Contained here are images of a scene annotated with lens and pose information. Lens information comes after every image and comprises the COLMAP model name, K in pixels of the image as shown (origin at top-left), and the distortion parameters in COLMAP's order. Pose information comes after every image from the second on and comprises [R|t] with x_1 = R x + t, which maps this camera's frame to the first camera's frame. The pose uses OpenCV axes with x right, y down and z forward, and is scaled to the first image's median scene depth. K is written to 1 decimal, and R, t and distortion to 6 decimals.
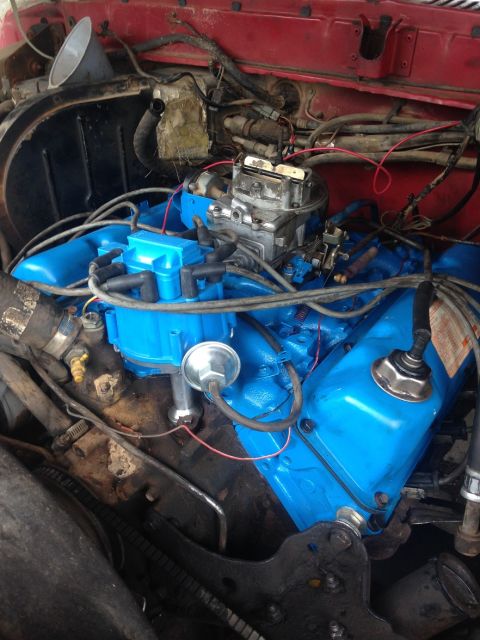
lens RADIAL K [[577.0, 0, 240.0], [0, 577.0, 320.0], [0, 0, 1]] dist [0.154220, -0.226354]
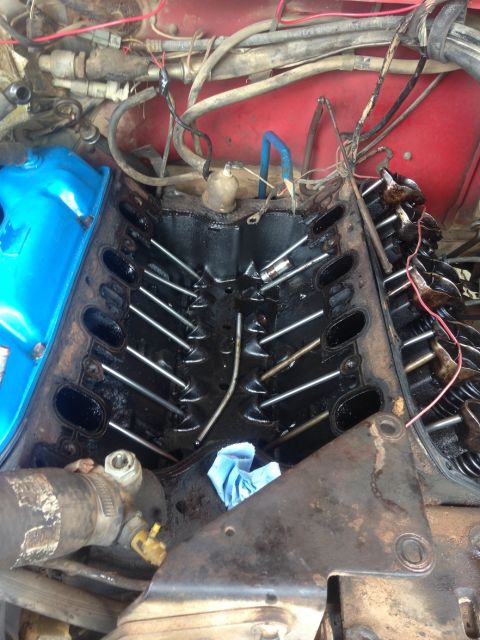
lens RADIAL K [[577.0, 0, 240.0], [0, 577.0, 320.0], [0, 0, 1]] dist [0.154220, -0.226354]
pose [[0.841317, -0.384847, 0.379577, -0.234938], [0.296716, 0.915761, 0.270817, -0.203119], [-0.451825, -0.115216, 0.884635, 0.274004]]
